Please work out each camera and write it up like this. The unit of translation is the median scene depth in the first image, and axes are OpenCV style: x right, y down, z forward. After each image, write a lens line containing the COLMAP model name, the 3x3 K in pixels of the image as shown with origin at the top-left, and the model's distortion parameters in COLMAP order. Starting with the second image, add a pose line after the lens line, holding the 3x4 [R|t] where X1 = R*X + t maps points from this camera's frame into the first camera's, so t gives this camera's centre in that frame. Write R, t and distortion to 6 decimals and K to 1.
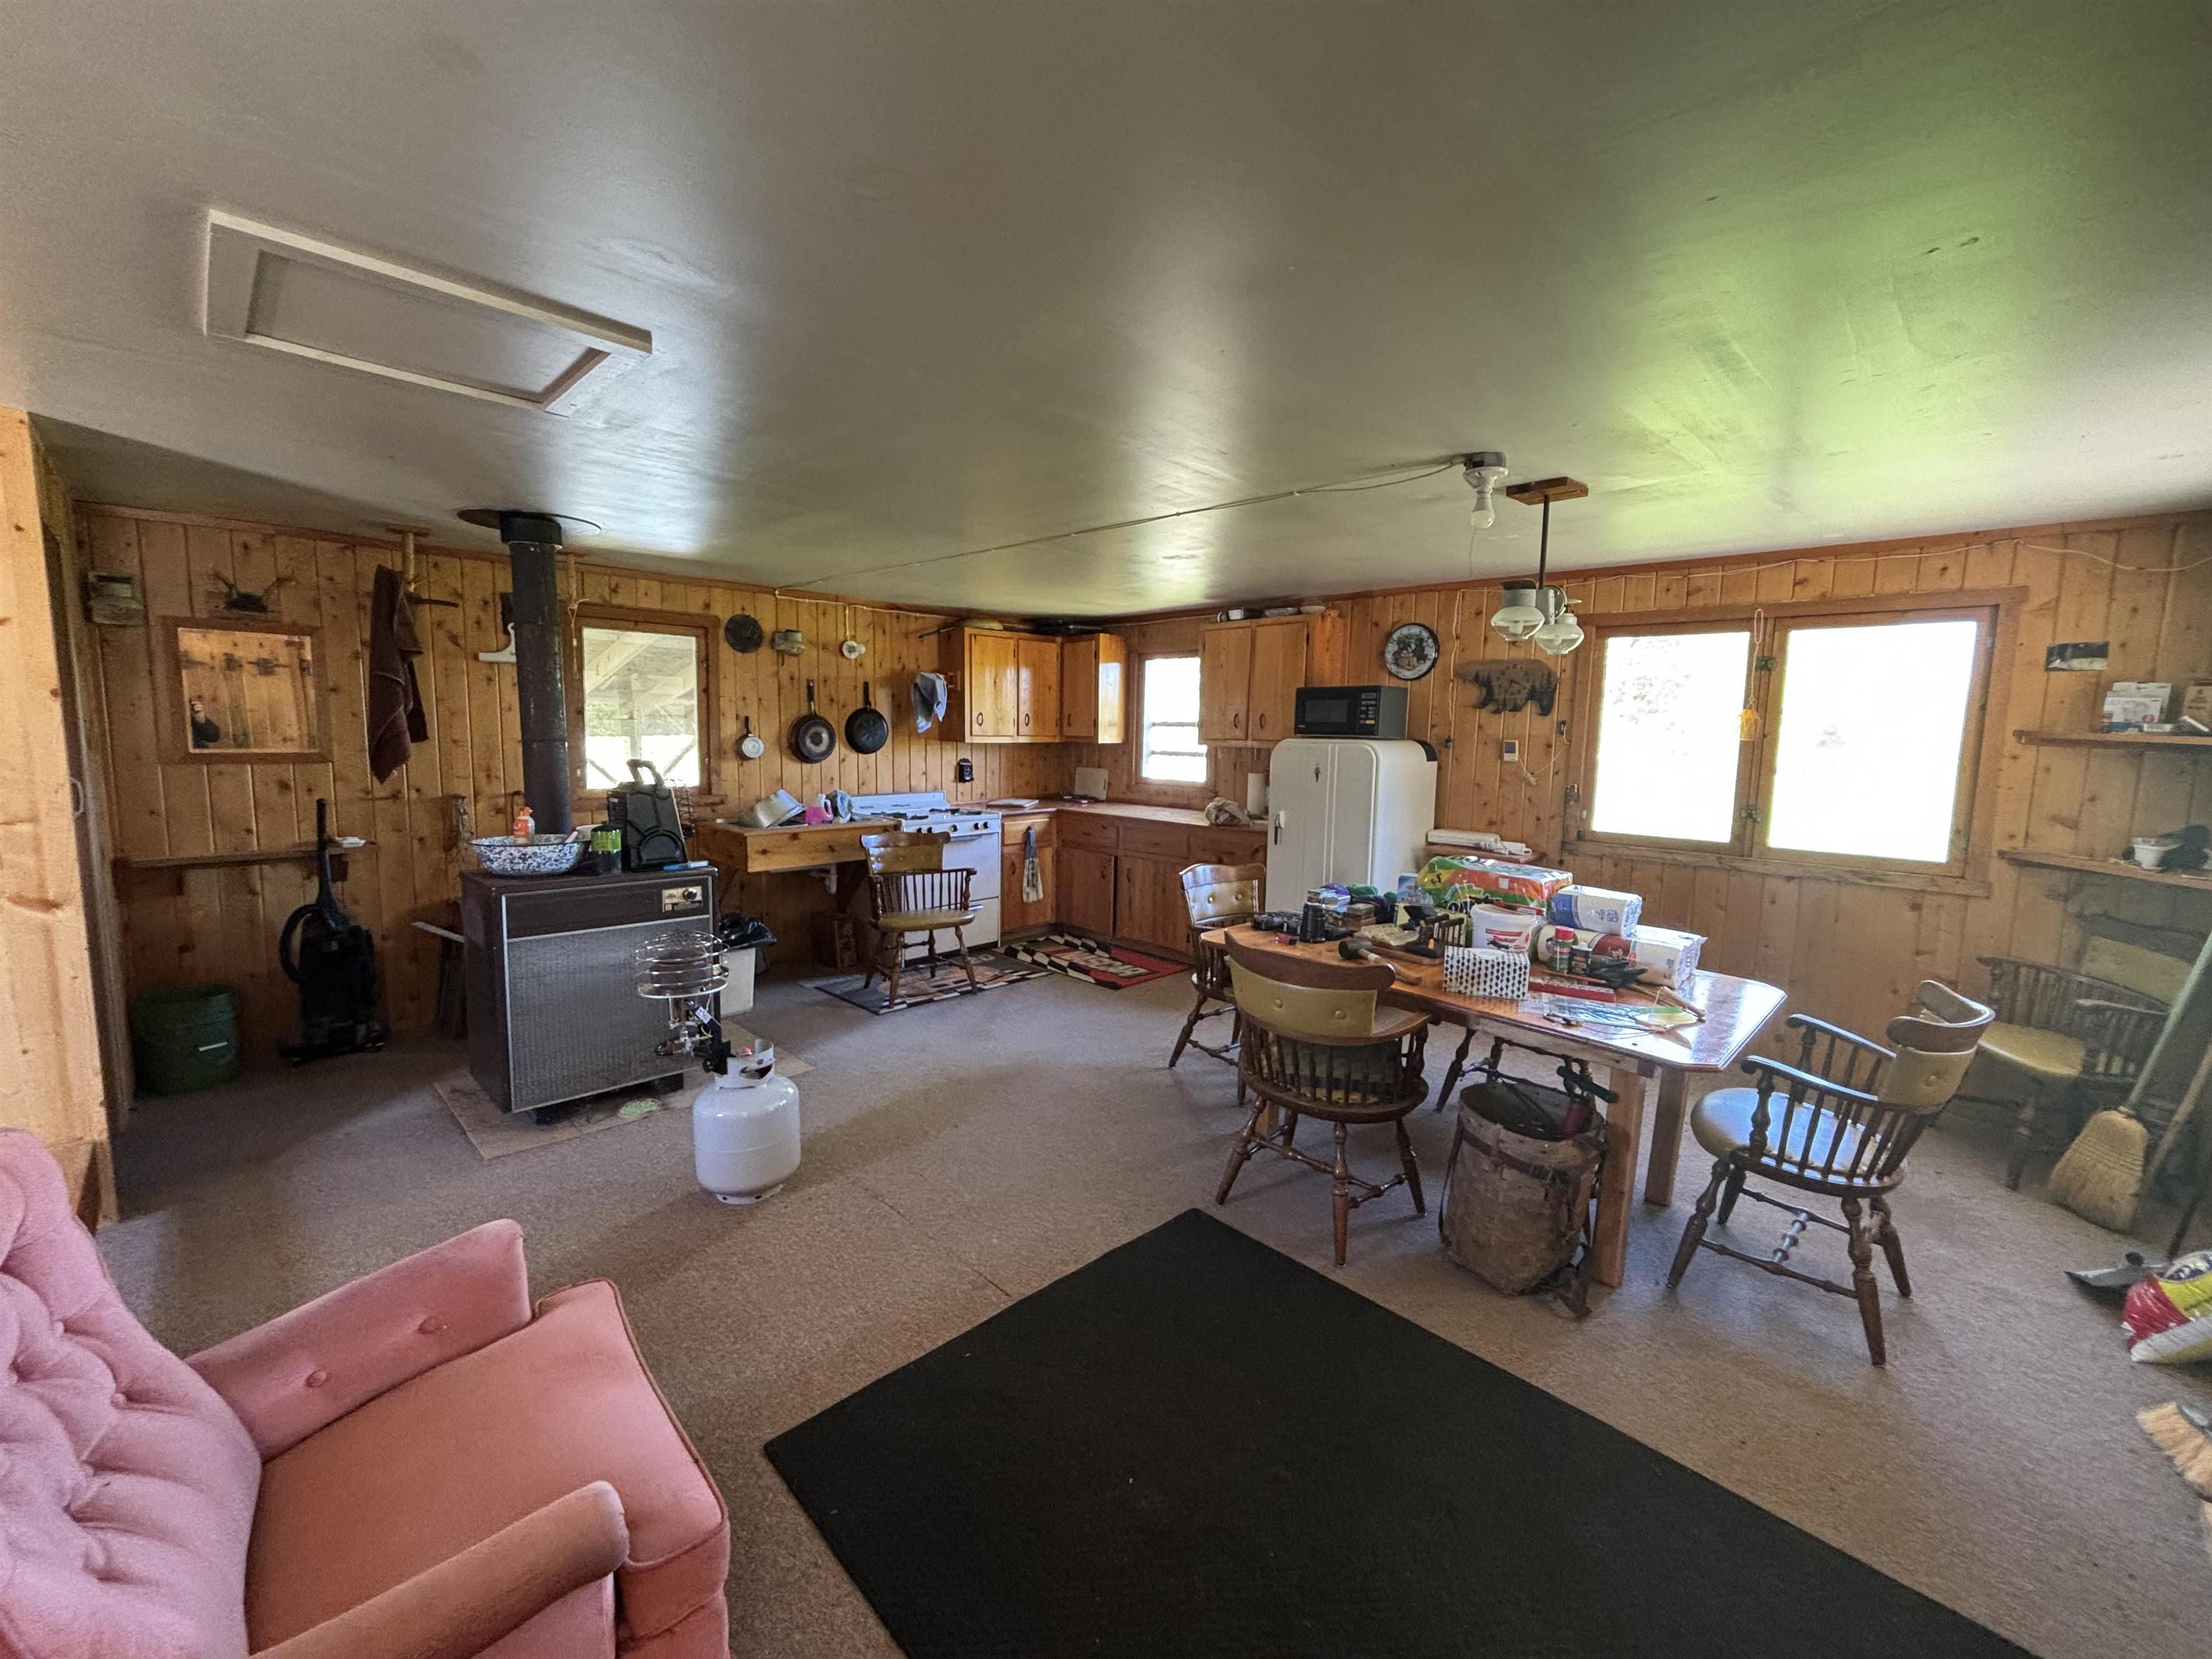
lens RADIAL K [[893.0, 0, 1101.6], [0, 893.0, 817.8], [0, 0, 1]] dist [0.001445, -0.000015]
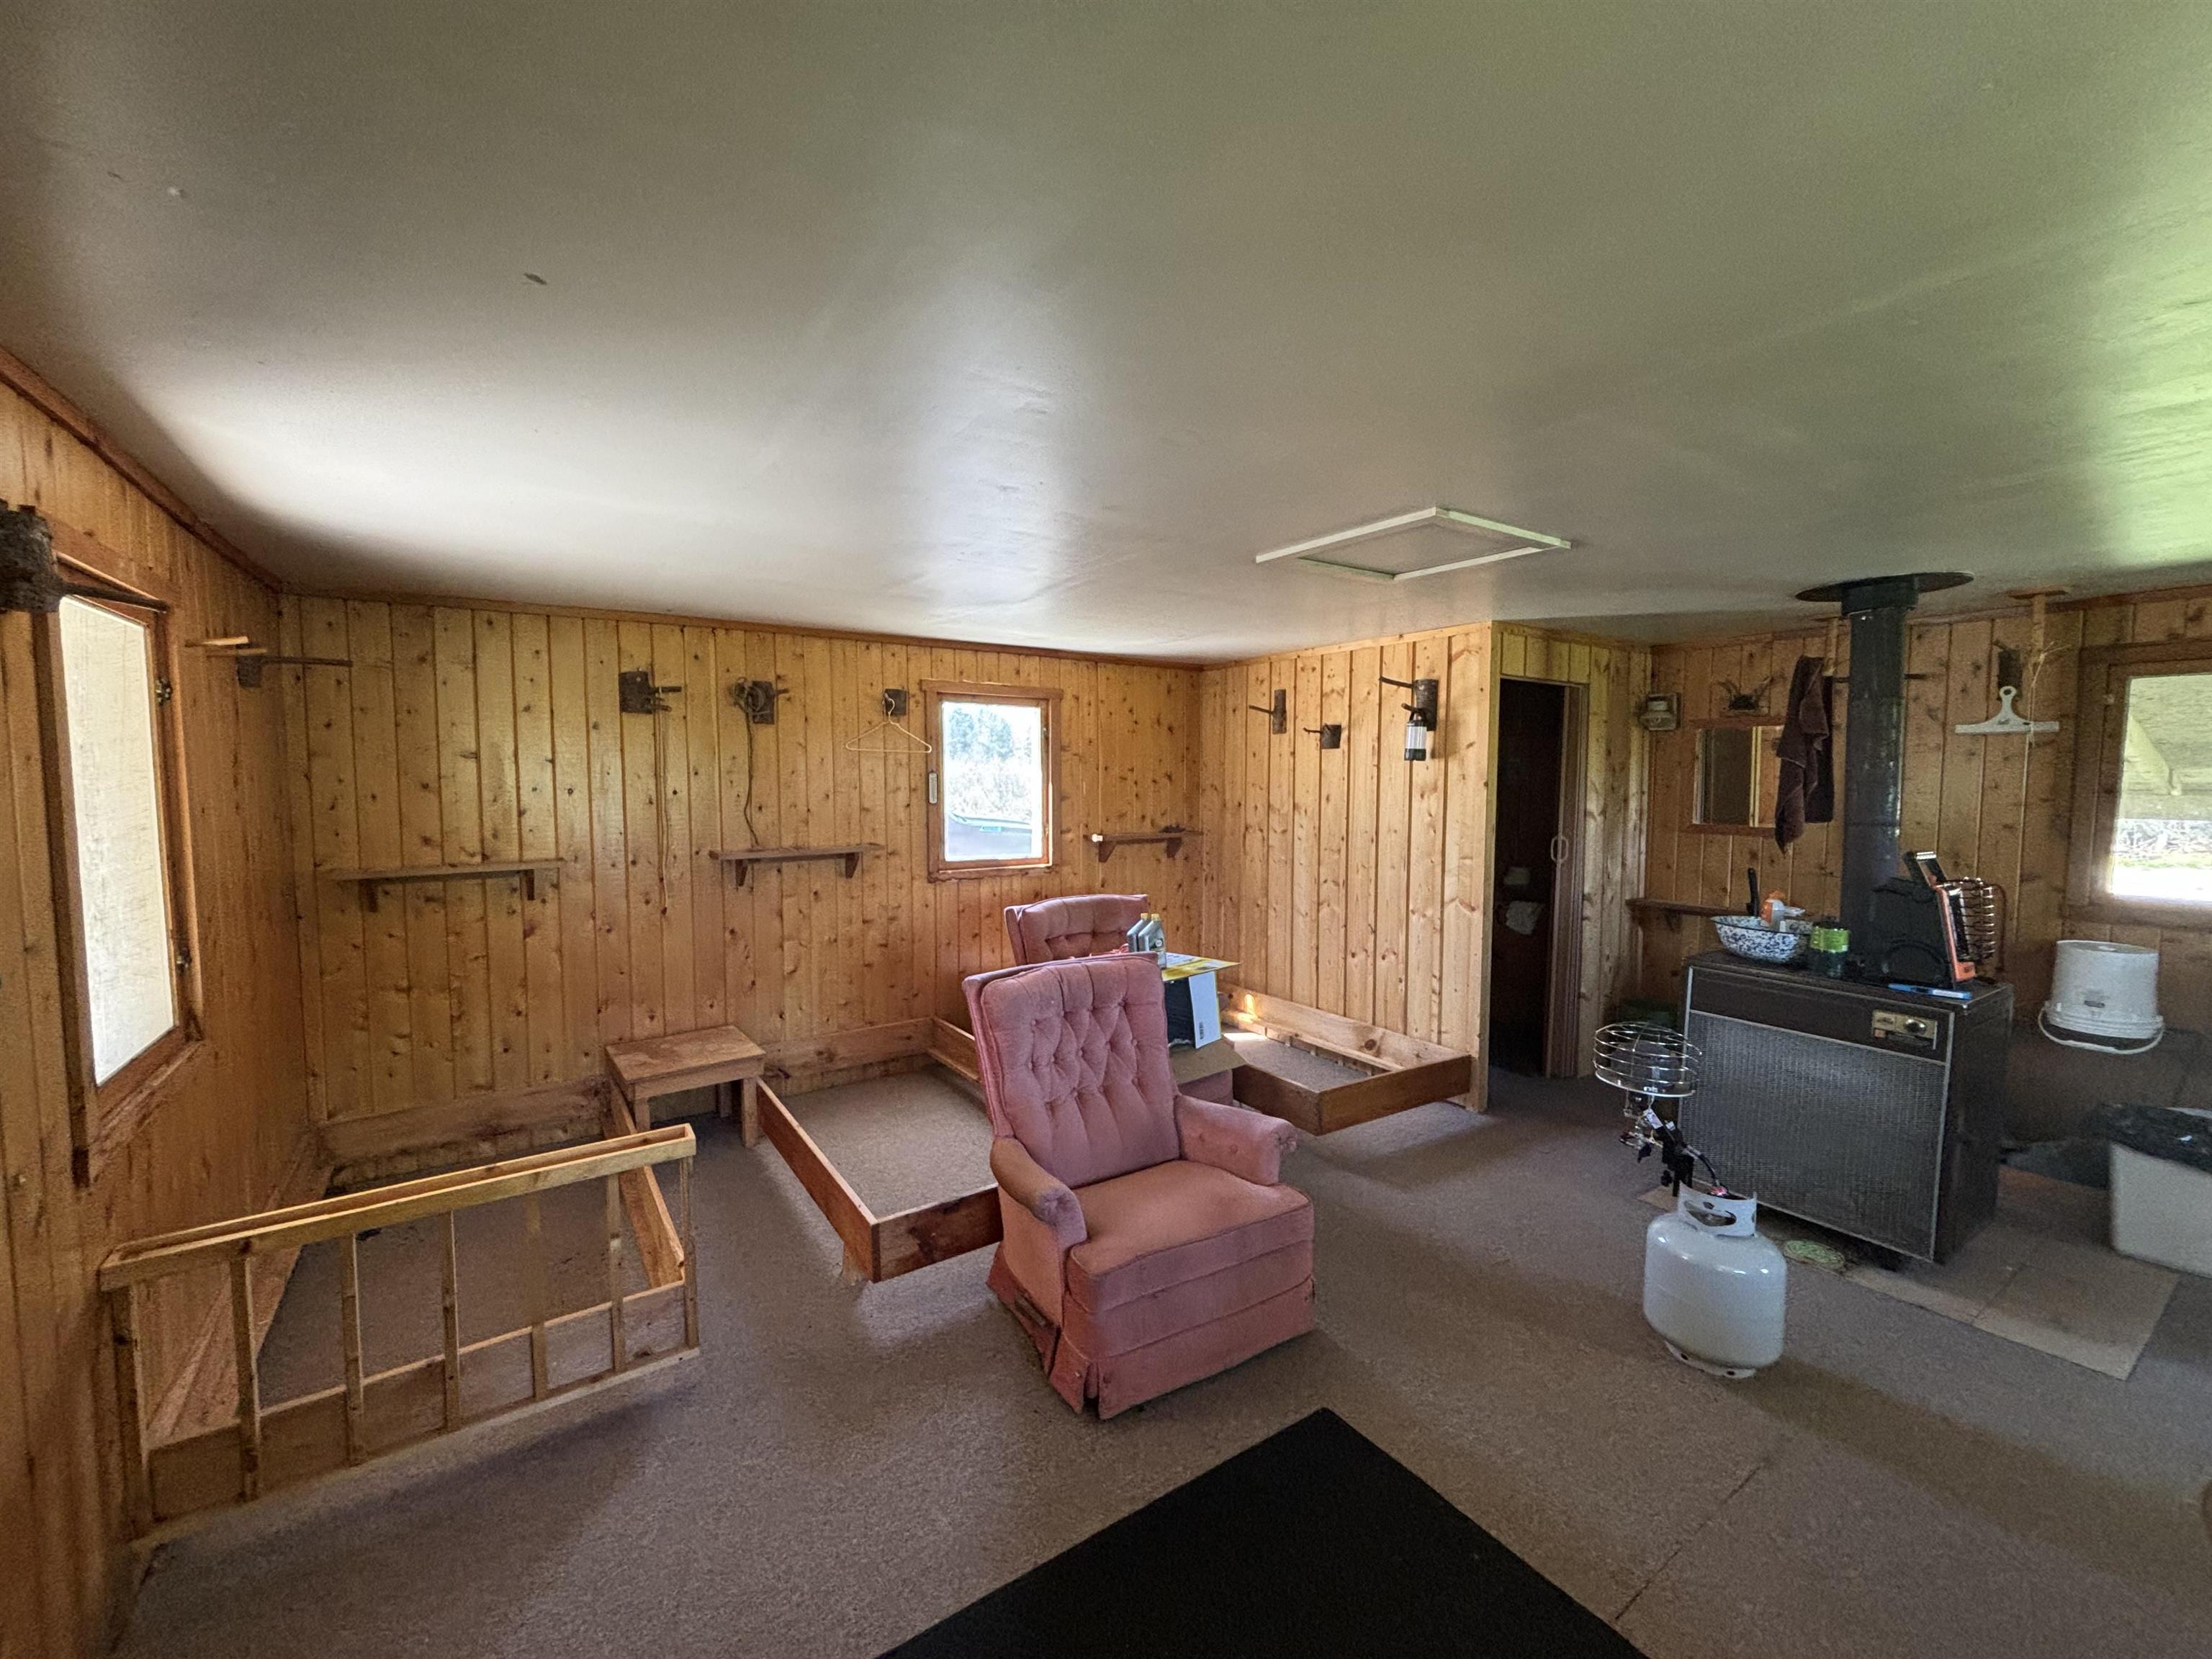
lens RADIAL K [[893.0, 0, 1099.8], [0, 893.0, 836.3], [0, 0, 1]] dist [0.001445, -0.000015]
pose [[-0.194187, 0.044226, -0.979967, 0.393148], [-0.112653, 0.991369, 0.067064, -0.046089], [0.974475, 0.123419, -0.187529, 0.406674]]
